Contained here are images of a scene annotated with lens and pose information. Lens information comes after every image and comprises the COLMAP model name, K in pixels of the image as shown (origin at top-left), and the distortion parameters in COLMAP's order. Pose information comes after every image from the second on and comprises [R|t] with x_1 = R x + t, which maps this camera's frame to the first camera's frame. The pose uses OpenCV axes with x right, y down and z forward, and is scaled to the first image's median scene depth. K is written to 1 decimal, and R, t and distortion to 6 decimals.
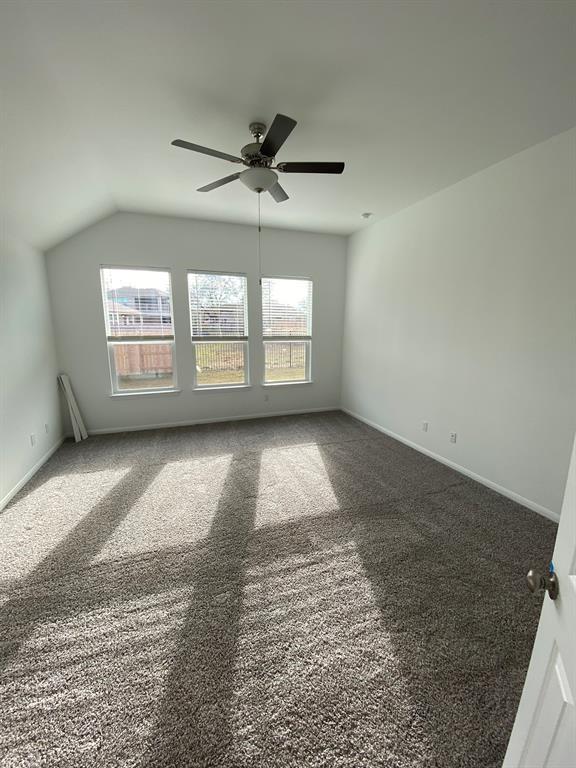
lens RADIAL K [[309.0, 0, 288.0], [0, 309.0, 384.0], [0, 0, 1]] dist [0.032311, -0.024158]
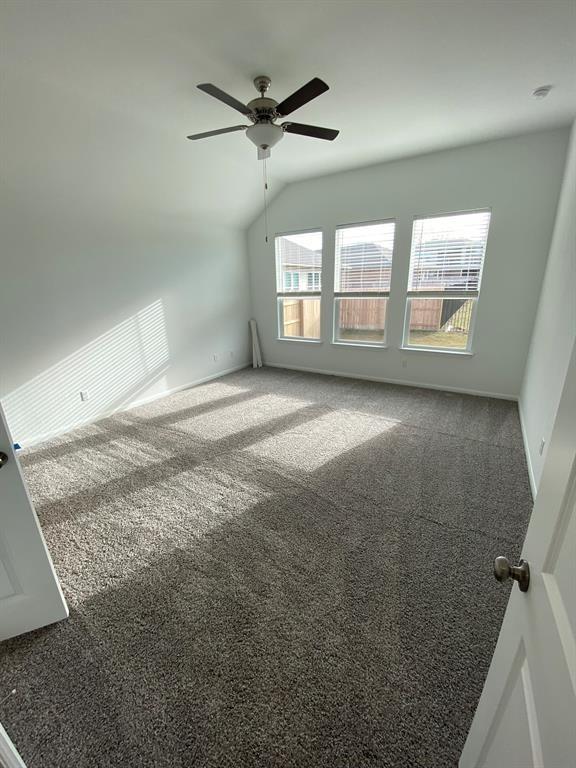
lens RADIAL K [[309.0, 0, 288.0], [0, 309.0, 384.0], [0, 0, 1]] dist [0.032311, -0.024158]
pose [[0.611526, 0.227632, -0.757773, 0.527316], [-0.123086, 0.973431, 0.193084, -0.036622], [0.781592, -0.024804, 0.623297, 0.222952]]
